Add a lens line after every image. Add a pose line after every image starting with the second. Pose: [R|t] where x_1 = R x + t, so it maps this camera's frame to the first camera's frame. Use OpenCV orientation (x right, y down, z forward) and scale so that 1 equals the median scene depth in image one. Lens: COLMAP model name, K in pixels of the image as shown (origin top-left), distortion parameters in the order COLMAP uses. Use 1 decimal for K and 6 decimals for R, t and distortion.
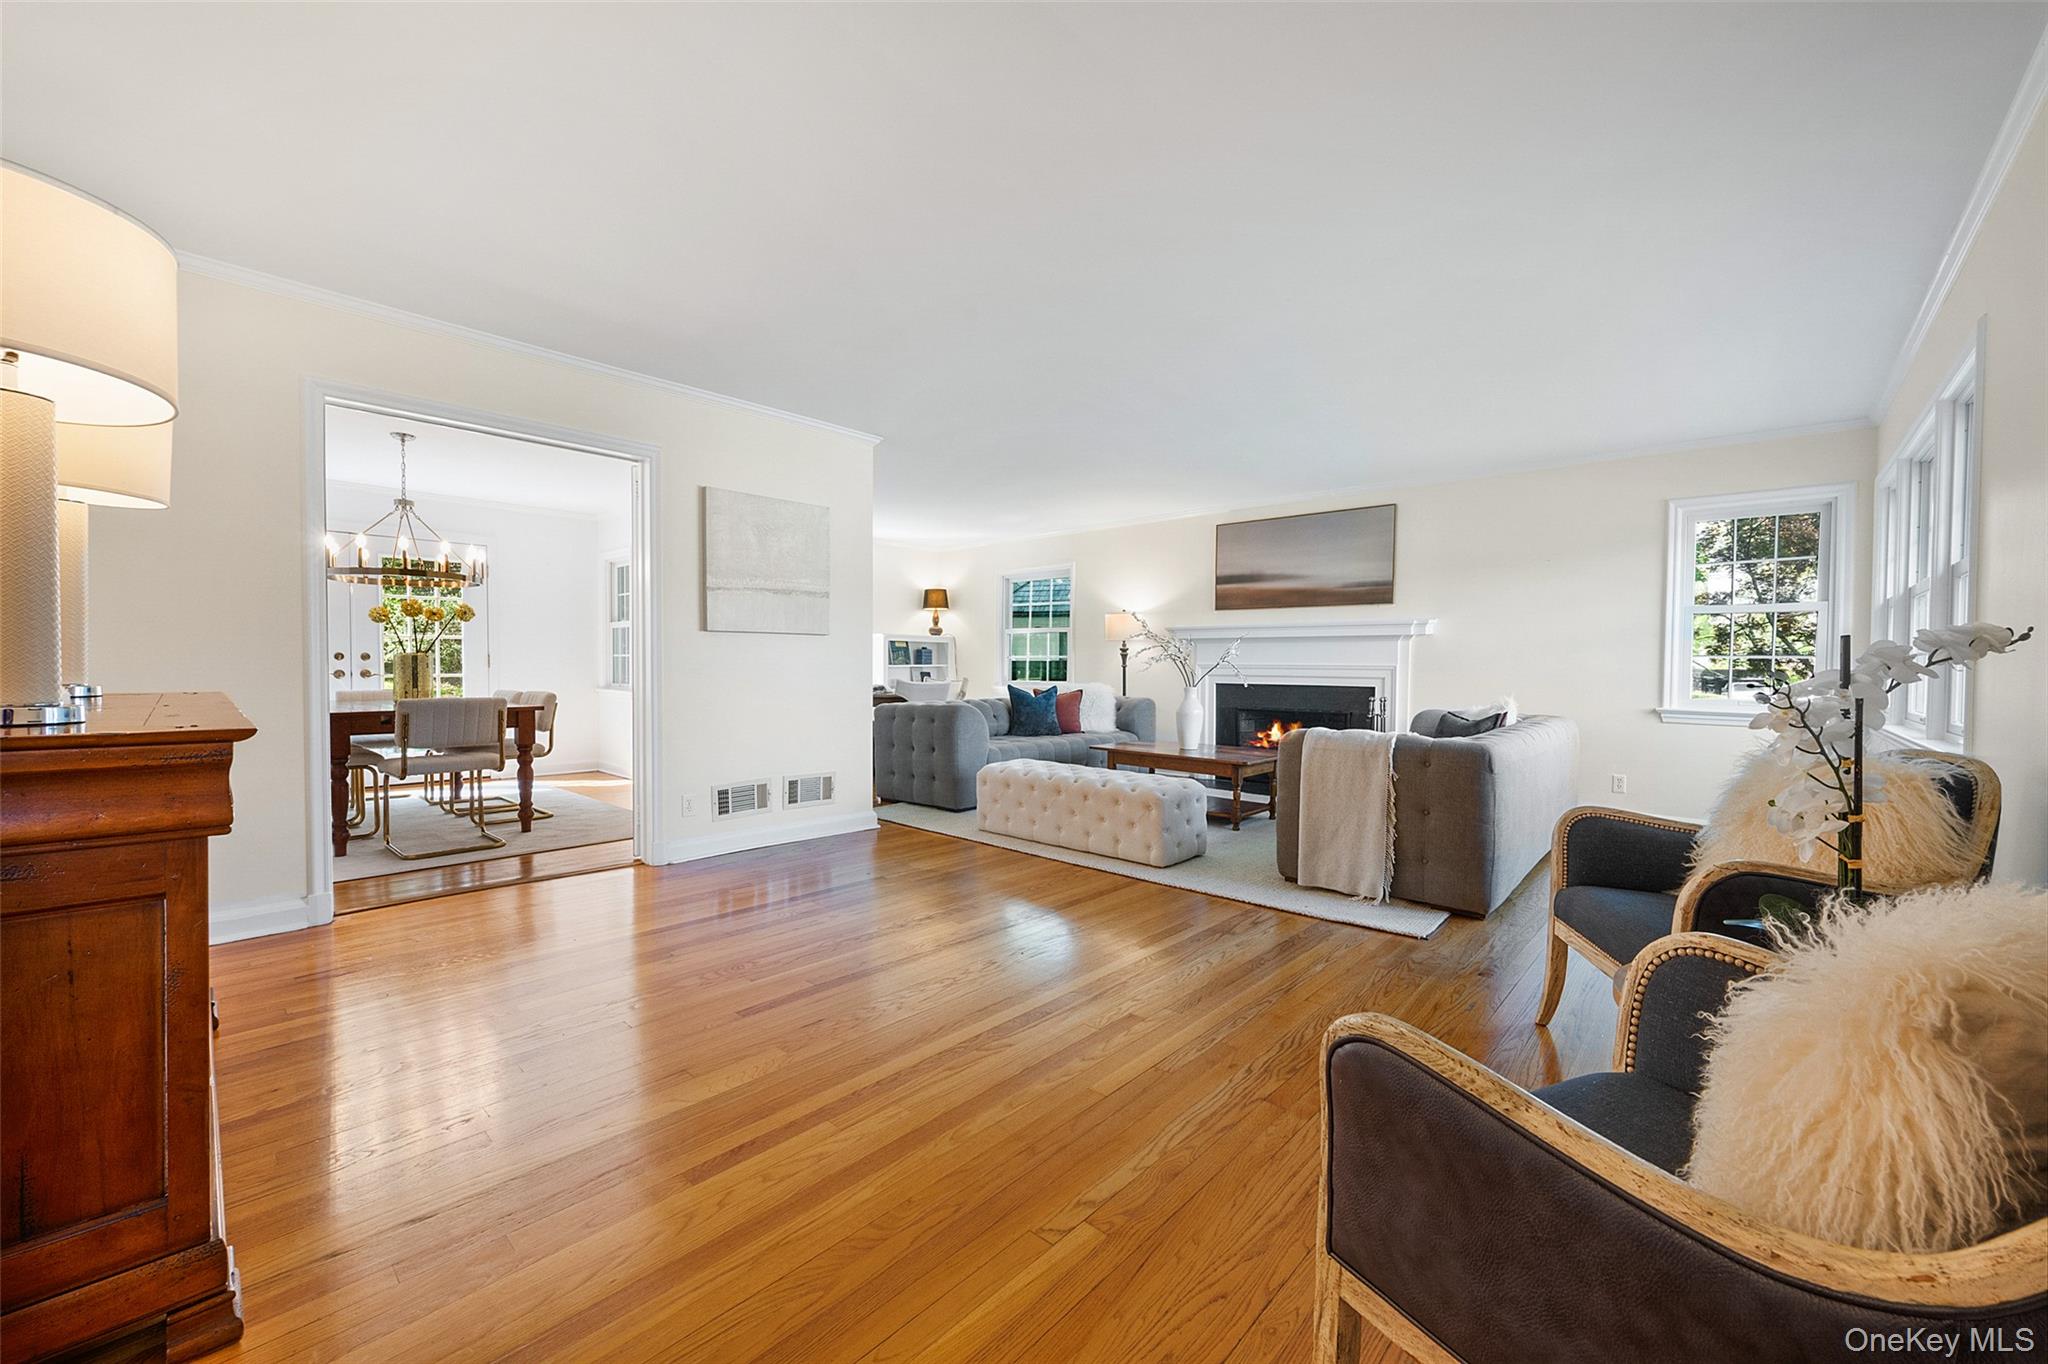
lens RADIAL K [[792.2, 0, 1024.0], [0, 792.2, 682.0], [0, 0, 1]] dist [0.000736, 0.000089]
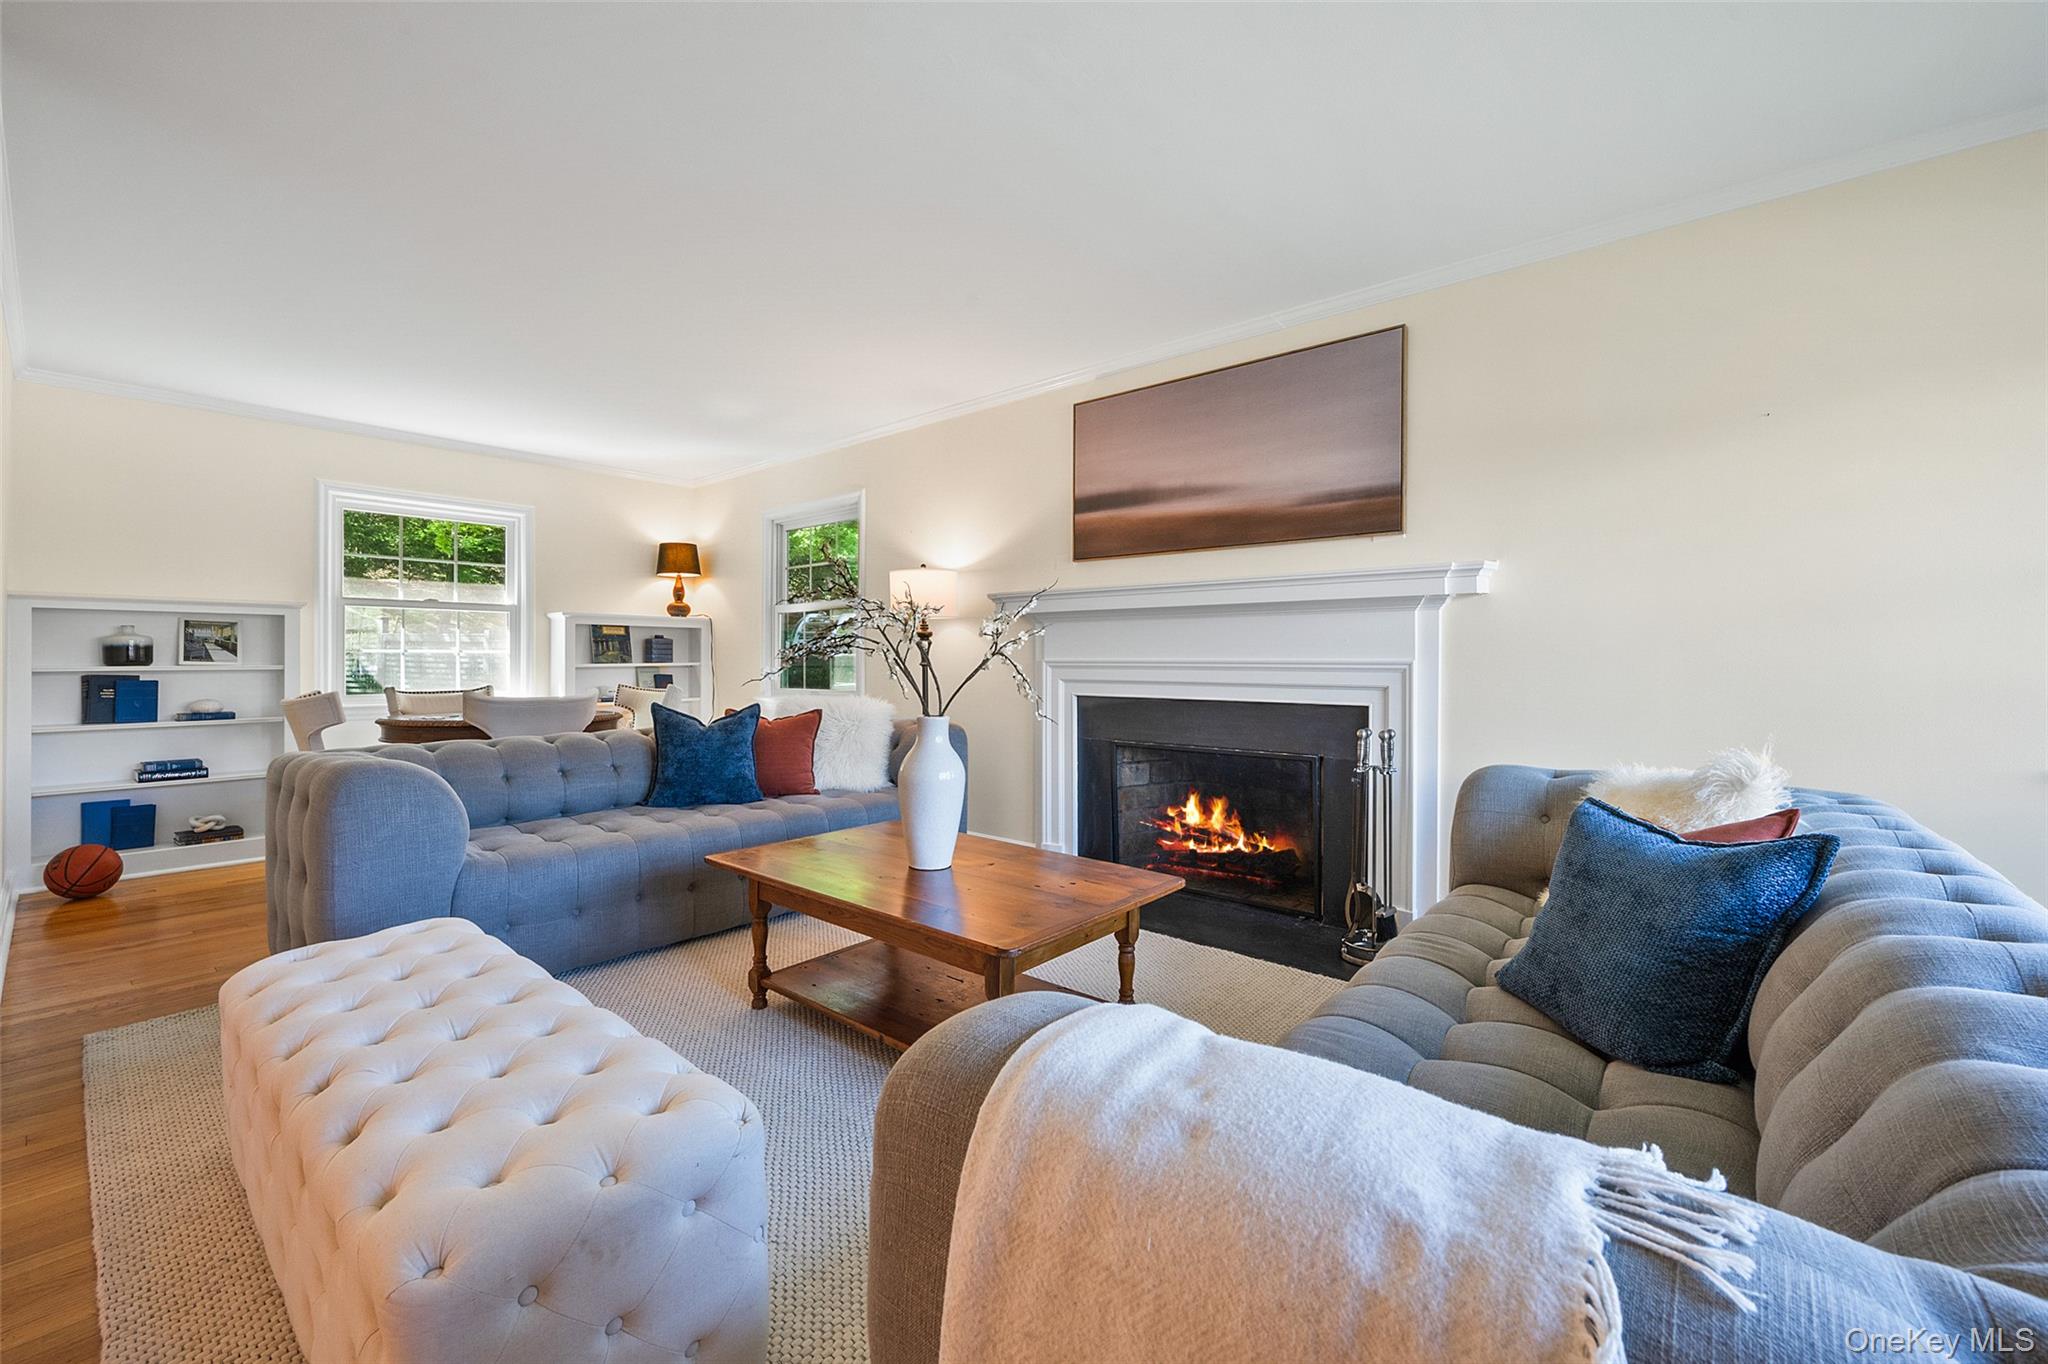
lens RADIAL K [[850.5, 0, 1011.9], [0, 850.5, 663.8], [0, 0, 1]] dist [-0.003167, -0.000320]
pose [[0.999579, -0.005293, 0.028532, 0.182339], [0.005796, 0.999829, -0.017588, -0.010006], [-0.028434, 0.017746, 0.999438, 0.421025]]
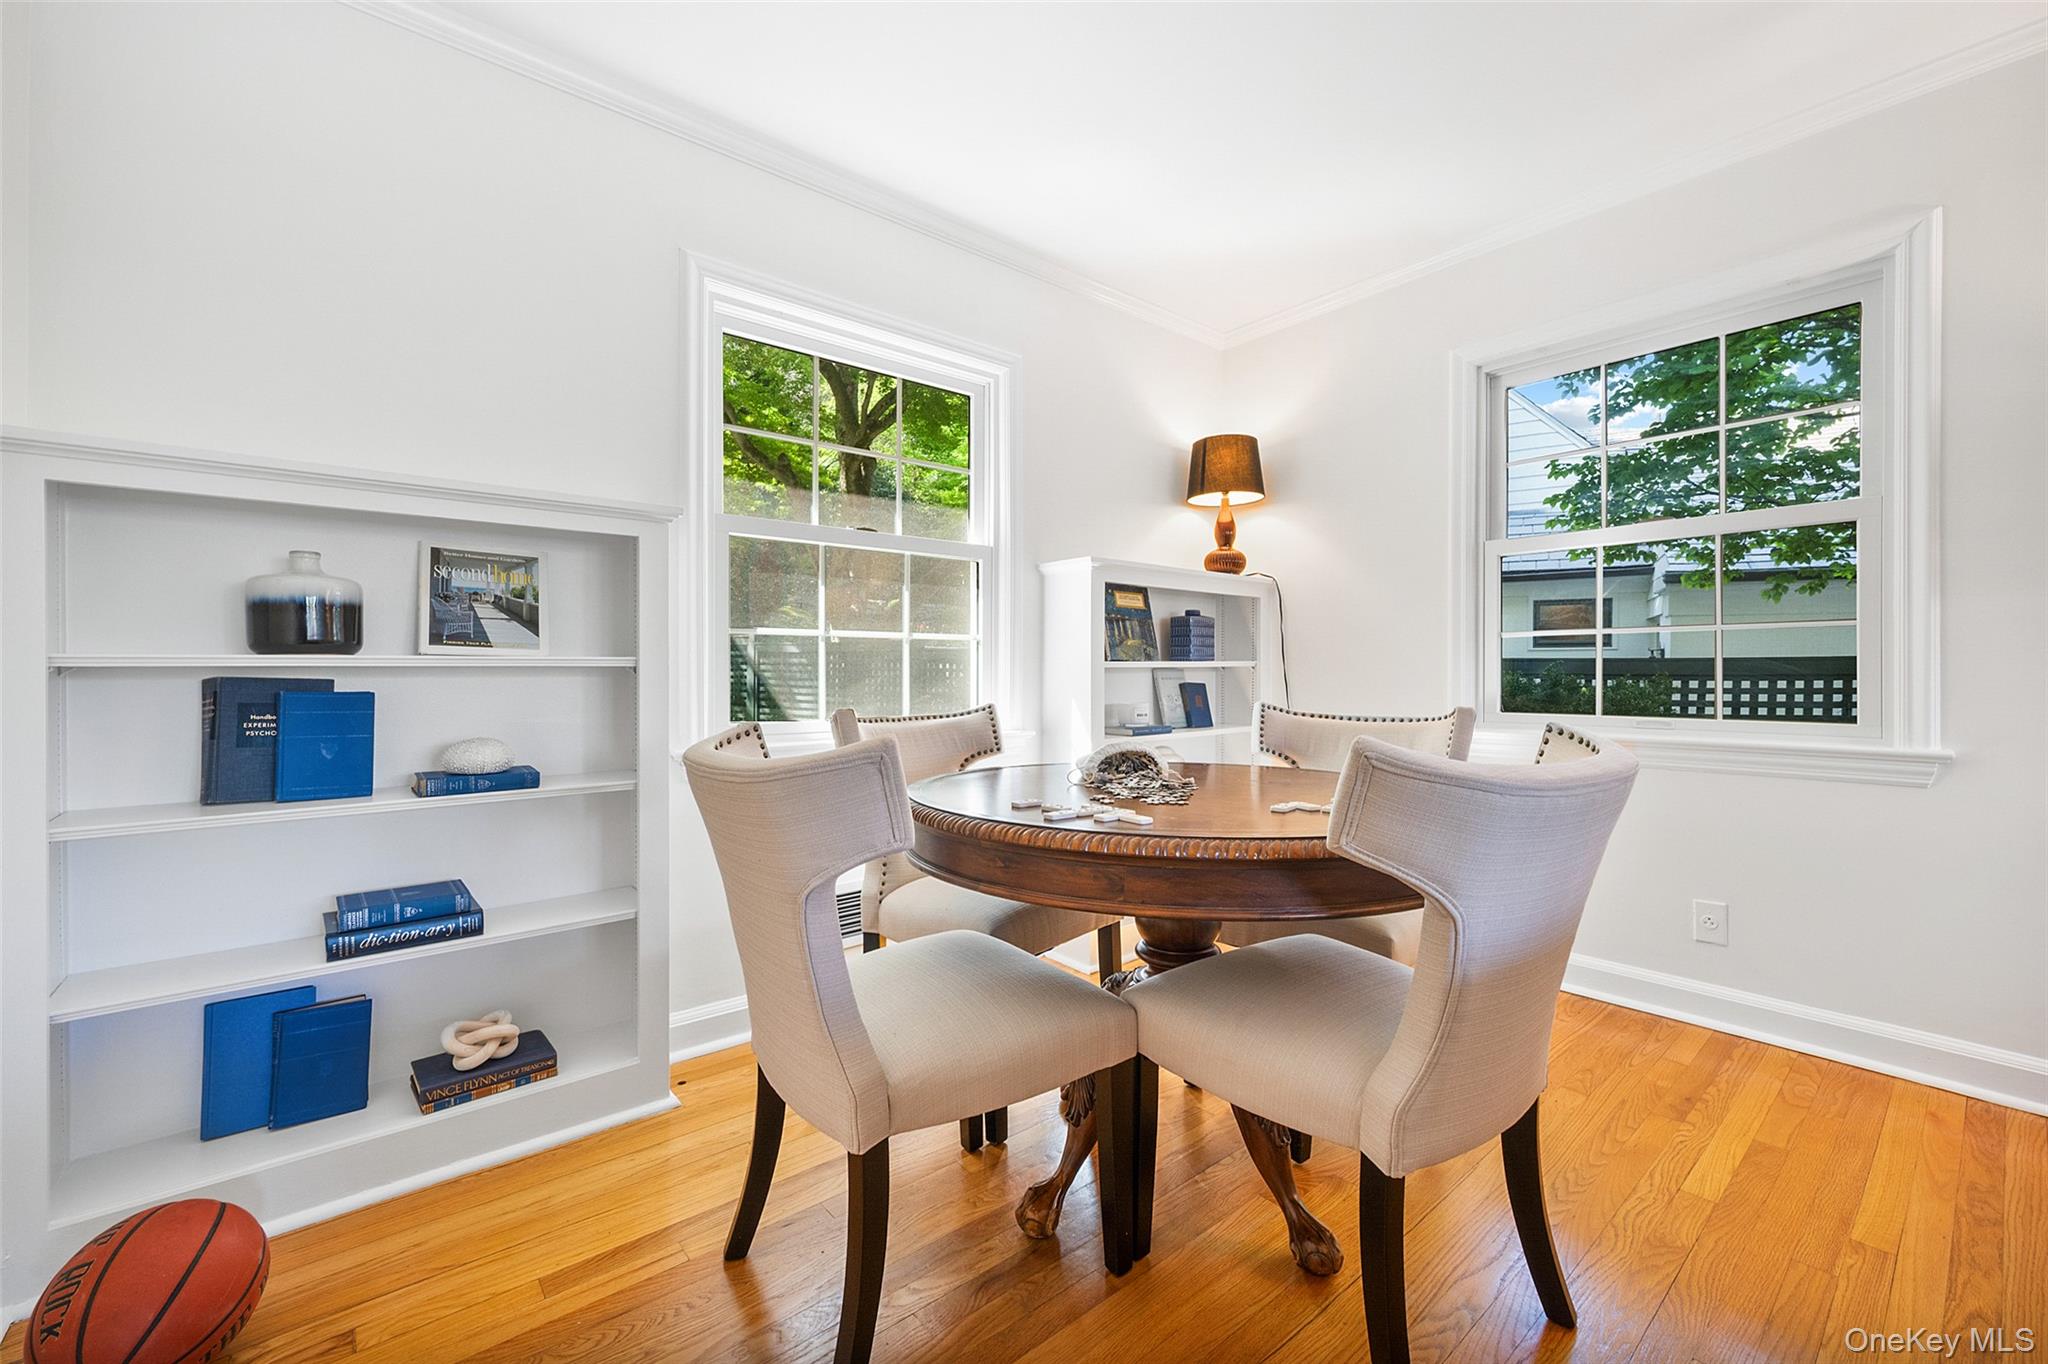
lens RADIAL K [[878.9, 0, 1024.0], [0, 878.9, 682.0], [0, 0, 1]] dist [-0.004054, -0.000423]
pose [[0.985890, 0.000391, -0.167391, -0.179551], [-0.001553, 0.999976, -0.006810, -0.013676], [0.167385, 0.006974, 0.985867, 0.821637]]
